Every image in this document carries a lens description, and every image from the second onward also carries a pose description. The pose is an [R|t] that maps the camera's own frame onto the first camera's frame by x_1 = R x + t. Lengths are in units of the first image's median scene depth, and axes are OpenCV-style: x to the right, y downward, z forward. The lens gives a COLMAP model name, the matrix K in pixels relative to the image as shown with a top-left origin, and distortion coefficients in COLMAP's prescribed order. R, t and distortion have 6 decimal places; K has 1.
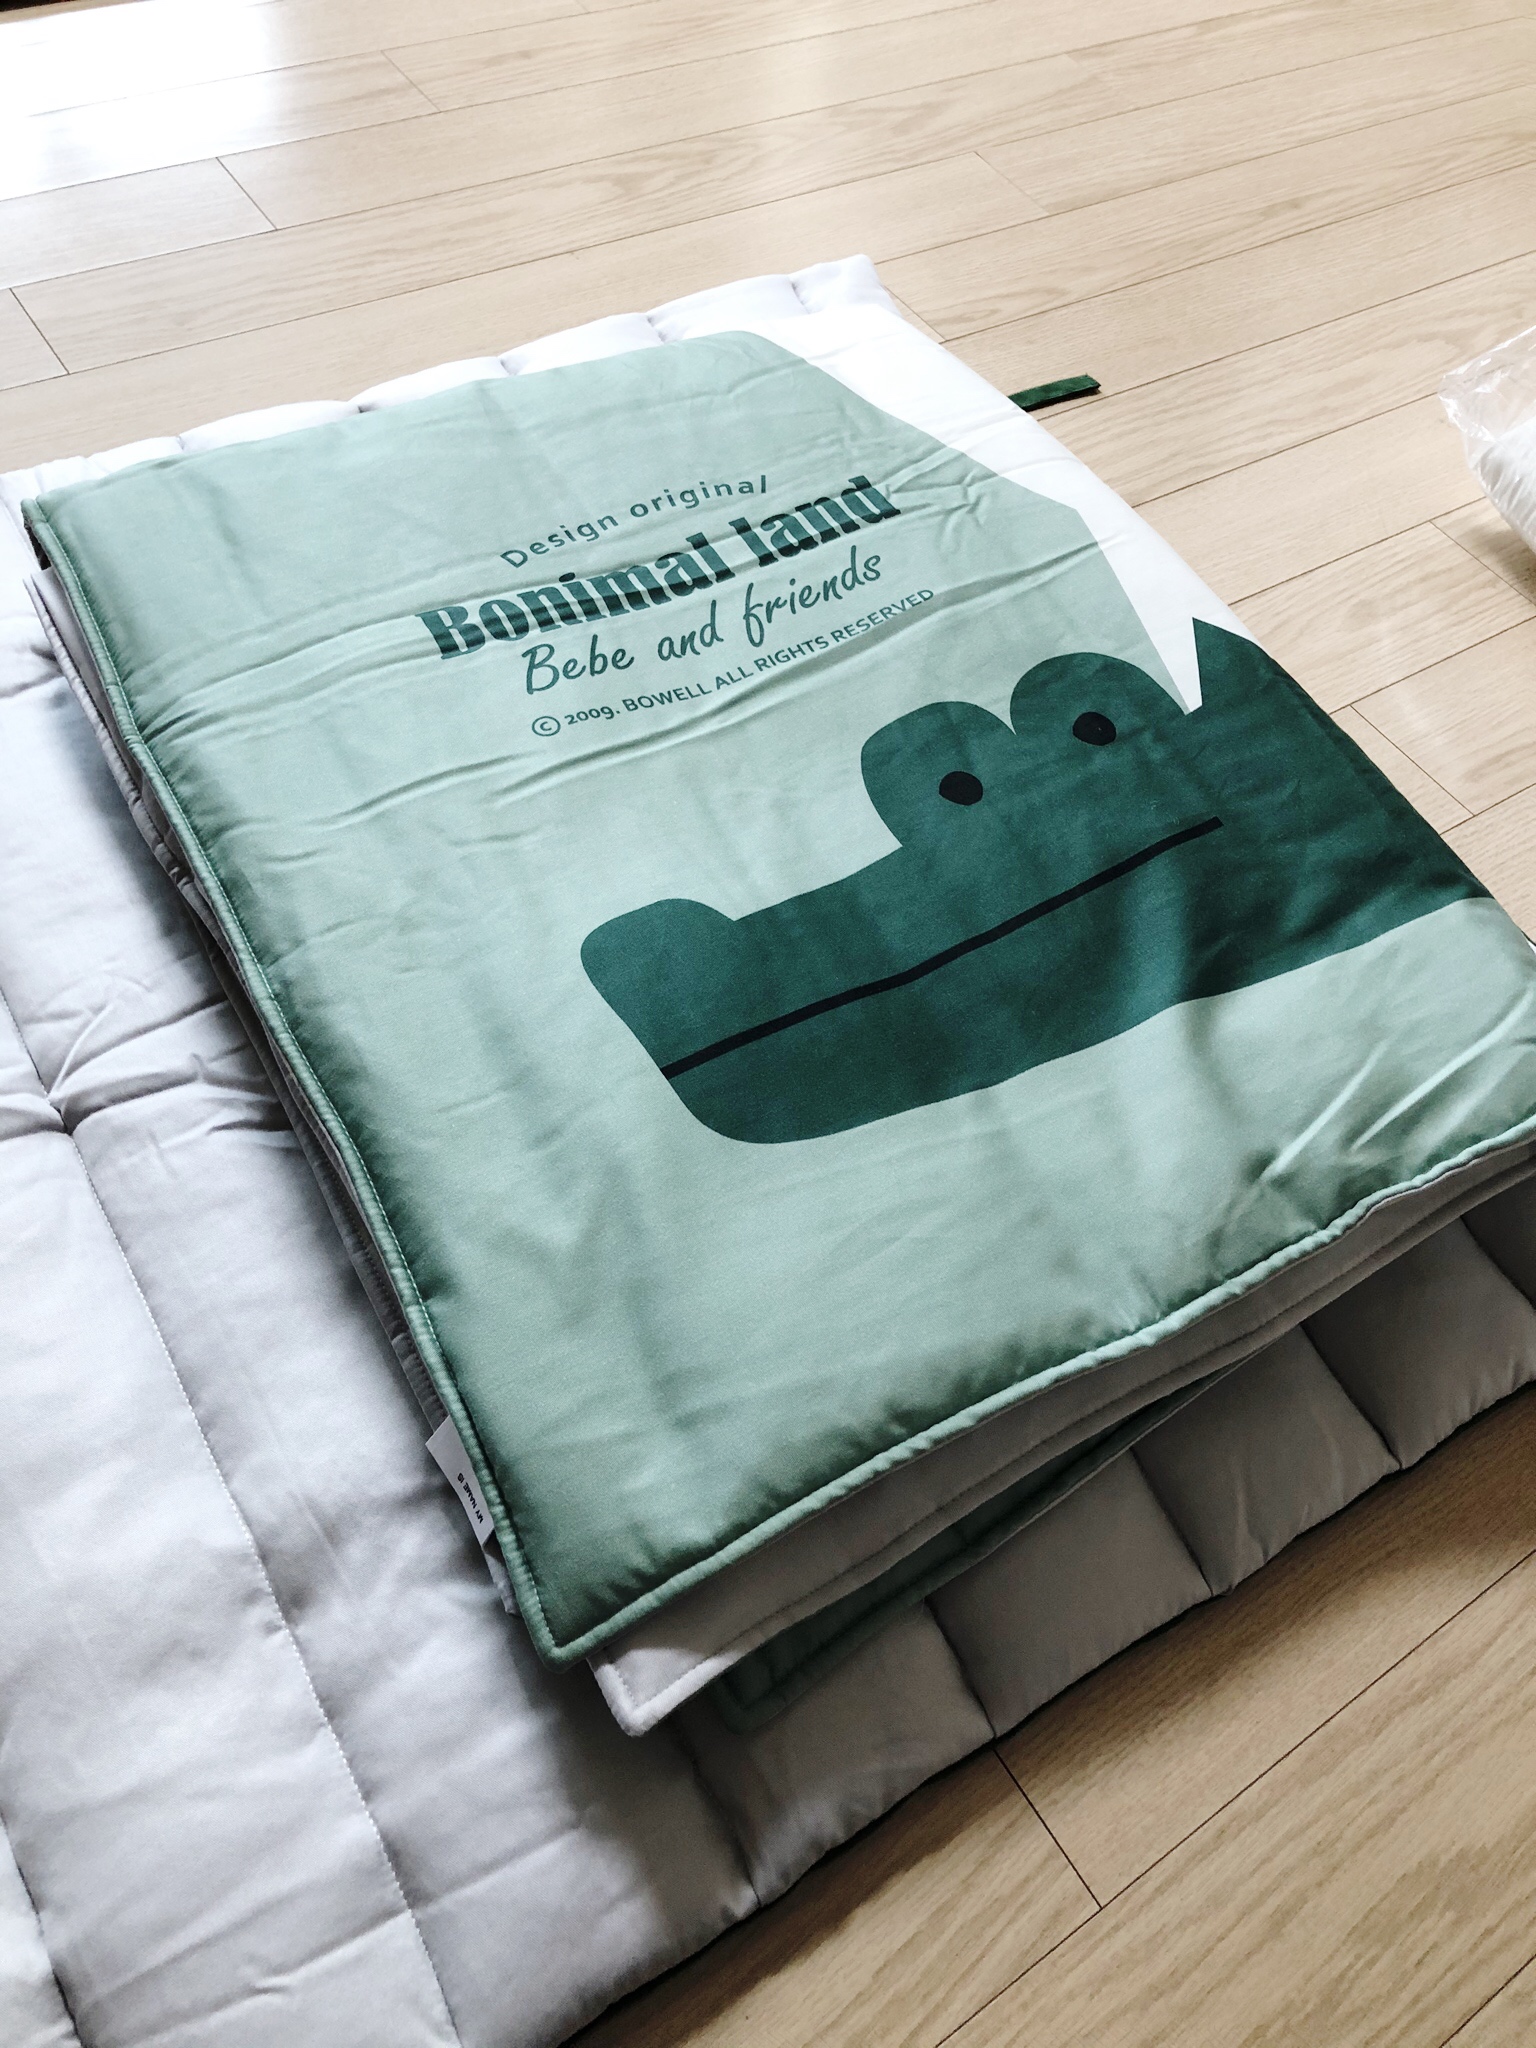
lens RADIAL K [[1612.3, 0, 758.9], [0, 1612.3, 1023.4], [0, 0, 1]] dist [0.014095, -0.002285]
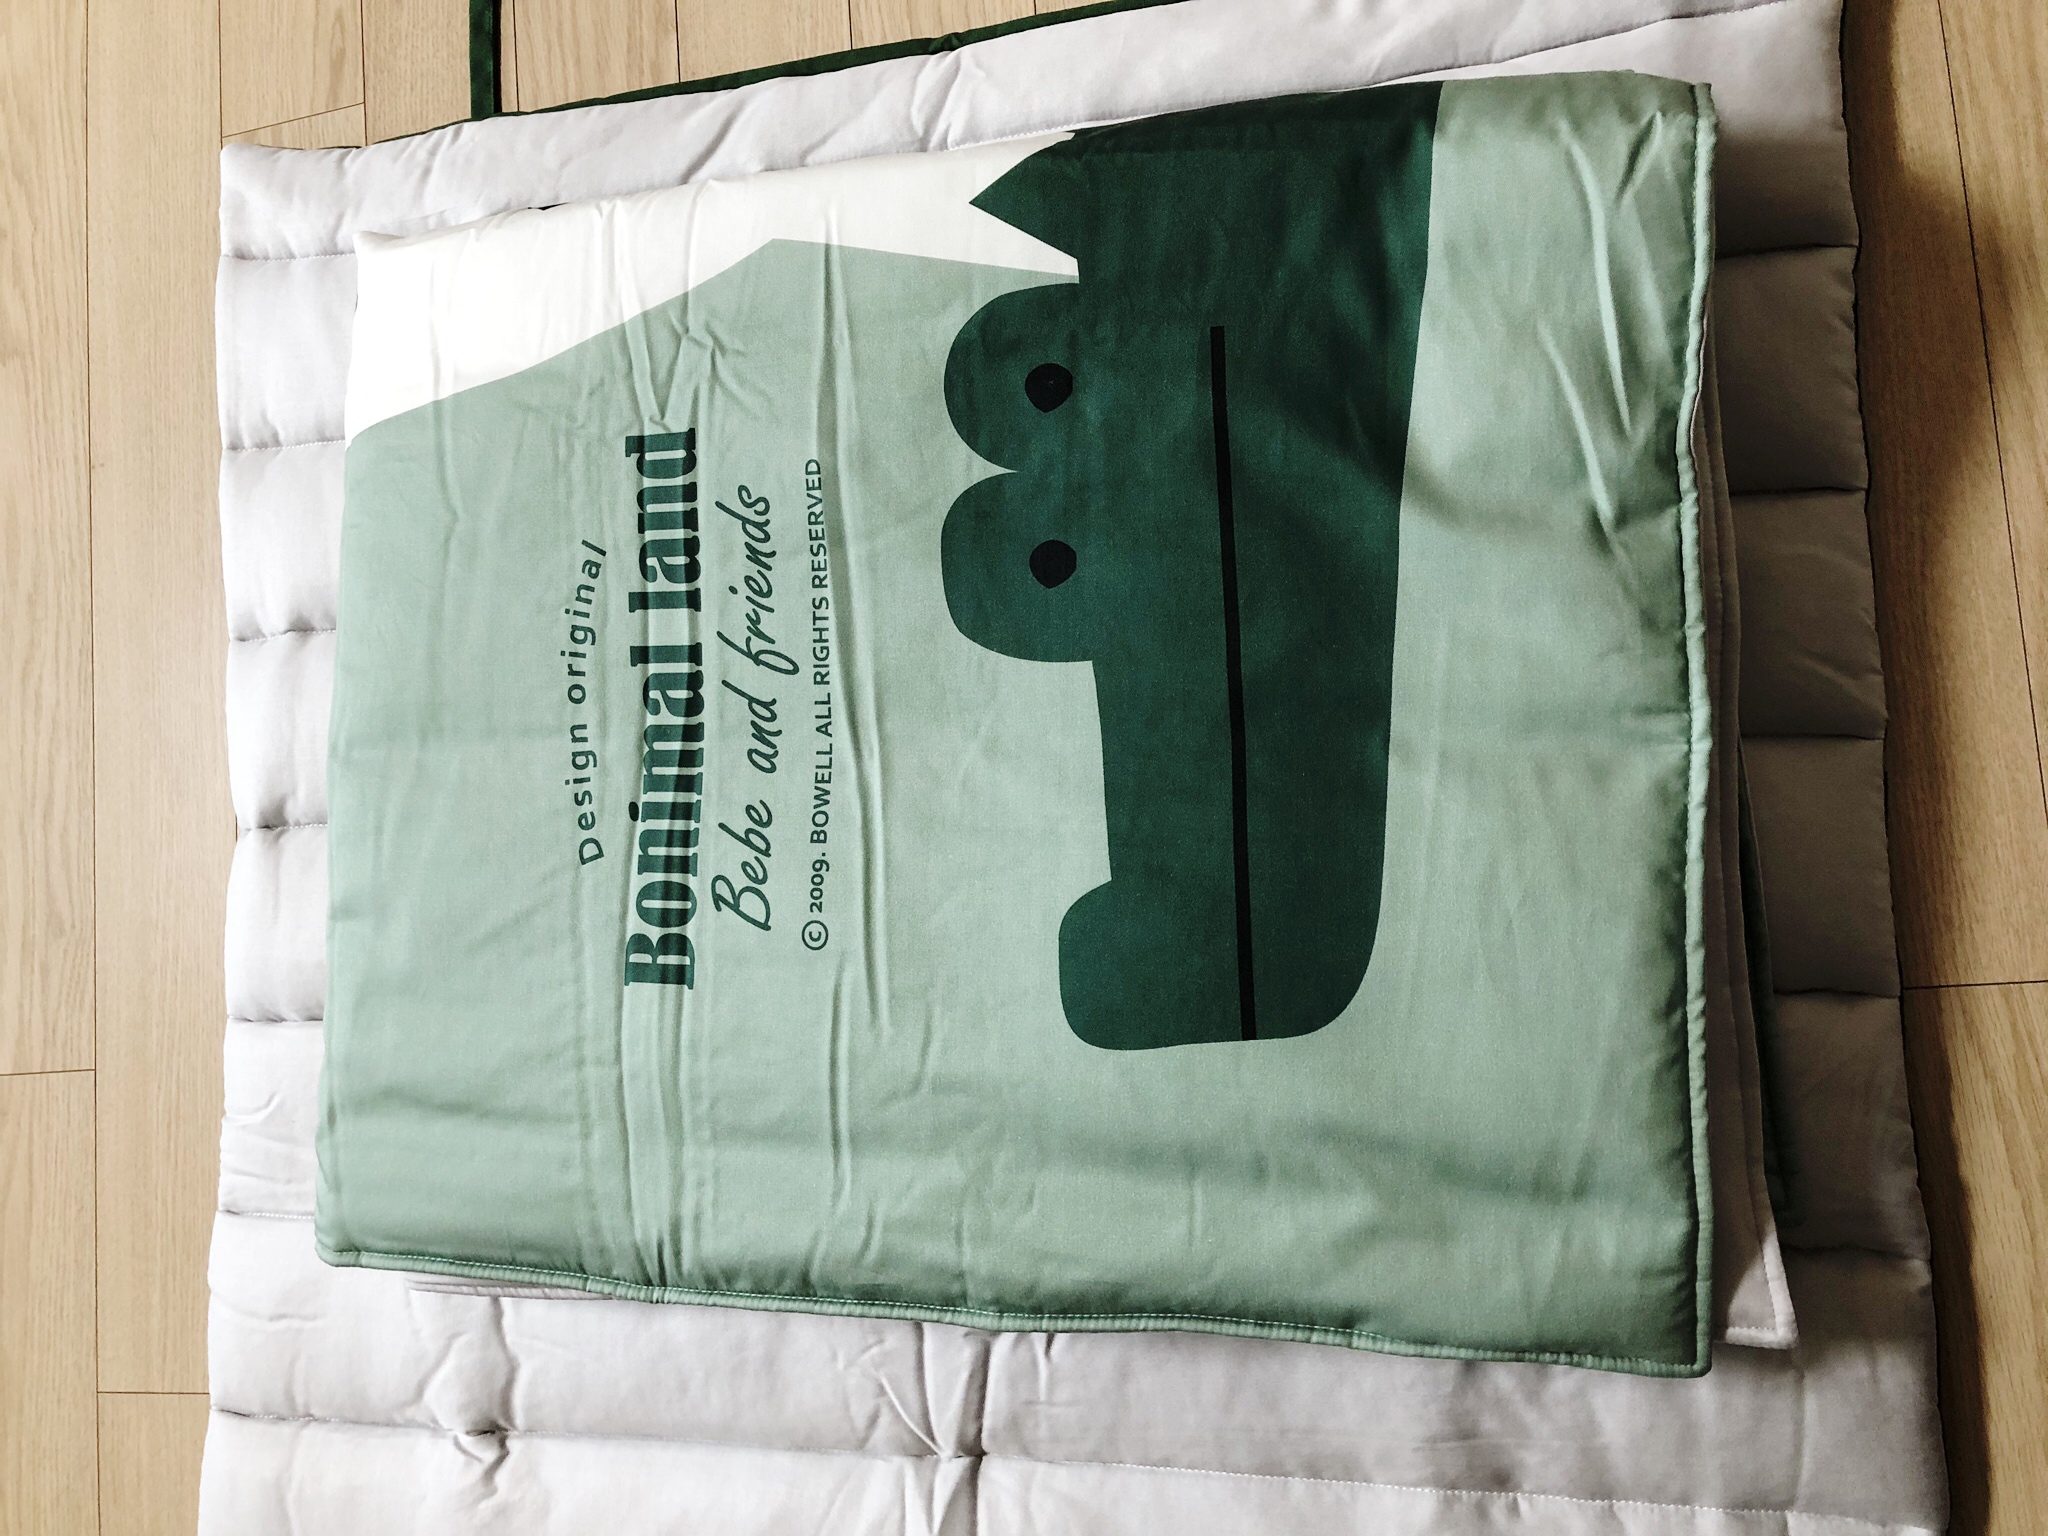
lens RADIAL K [[1612.3, 0, 1024.0], [0, 1612.3, 768.0], [0, 0, 1]] dist [0.014095, -0.002285]
pose [[0.440432, -0.880720, -0.174221, 0.172804], [0.875803, 0.378800, 0.299132, -0.387063], [-0.197457, -0.284330, 0.938172, 0.097257]]
